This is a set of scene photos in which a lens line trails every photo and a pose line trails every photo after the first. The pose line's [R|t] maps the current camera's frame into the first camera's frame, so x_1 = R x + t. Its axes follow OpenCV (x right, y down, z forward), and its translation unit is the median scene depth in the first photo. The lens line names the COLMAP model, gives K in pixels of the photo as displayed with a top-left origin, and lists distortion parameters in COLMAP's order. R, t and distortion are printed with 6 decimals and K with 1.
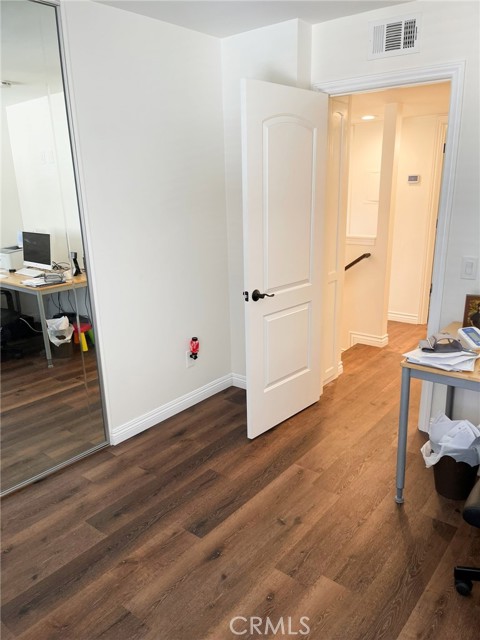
lens RADIAL K [[488.7, 0, 240.0], [0, 488.7, 320.0], [0, 0, 1]] dist [0.074251, -0.000118]
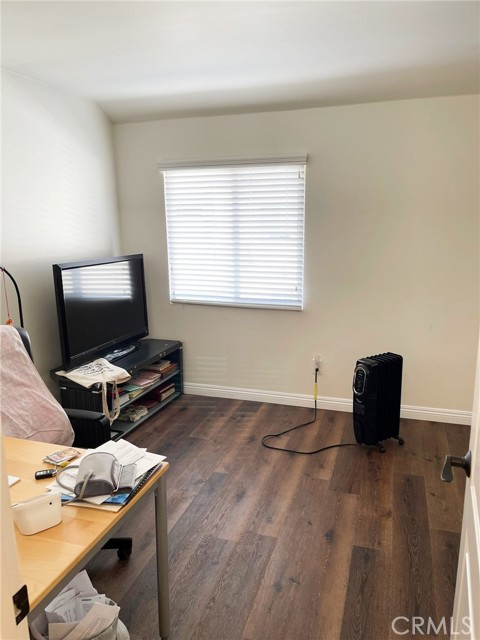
lens RADIAL K [[488.7, 0, 240.0], [0, 488.7, 320.0], [0, 0, 1]] dist [0.074251, -0.000118]
pose [[-0.932345, 0.094764, -0.348932, 0.493869], [-0.076307, 0.891737, 0.446074, -0.463569], [0.353427, 0.442520, -0.824175, 1.647150]]
